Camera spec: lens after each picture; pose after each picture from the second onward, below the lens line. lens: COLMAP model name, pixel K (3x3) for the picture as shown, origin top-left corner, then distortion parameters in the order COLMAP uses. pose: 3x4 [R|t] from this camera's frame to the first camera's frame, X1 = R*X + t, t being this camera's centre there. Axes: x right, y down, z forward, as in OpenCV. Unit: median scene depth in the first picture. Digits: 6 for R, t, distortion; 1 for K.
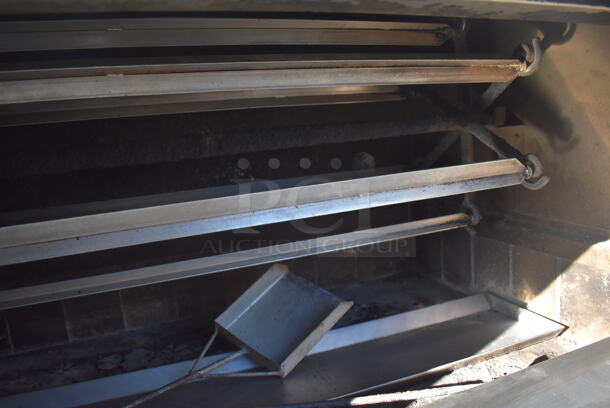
lens RADIAL K [[474.9, 0, 305.0], [0, 474.9, 204.0], [0, 0, 1]] dist [-0.097428, 0.009949]
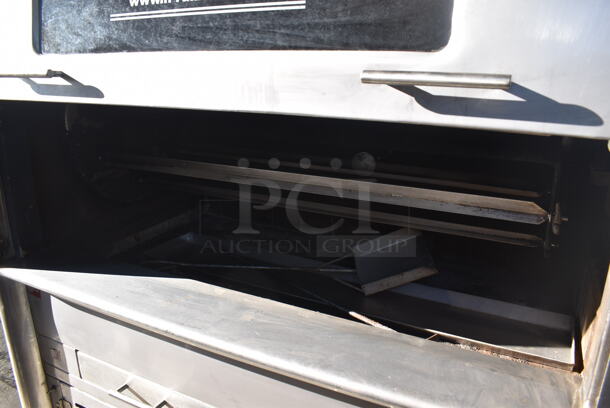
lens RADIAL K [[474.9, 0, 305.0], [0, 474.9, 204.0], [0, 0, 1]] dist [-0.097428, 0.009949]
pose [[0.660480, 0.288790, -0.693085, 0.822358], [-0.184416, 0.957193, 0.223097, -0.231147], [0.727844, -0.019535, 0.685464, -0.212443]]
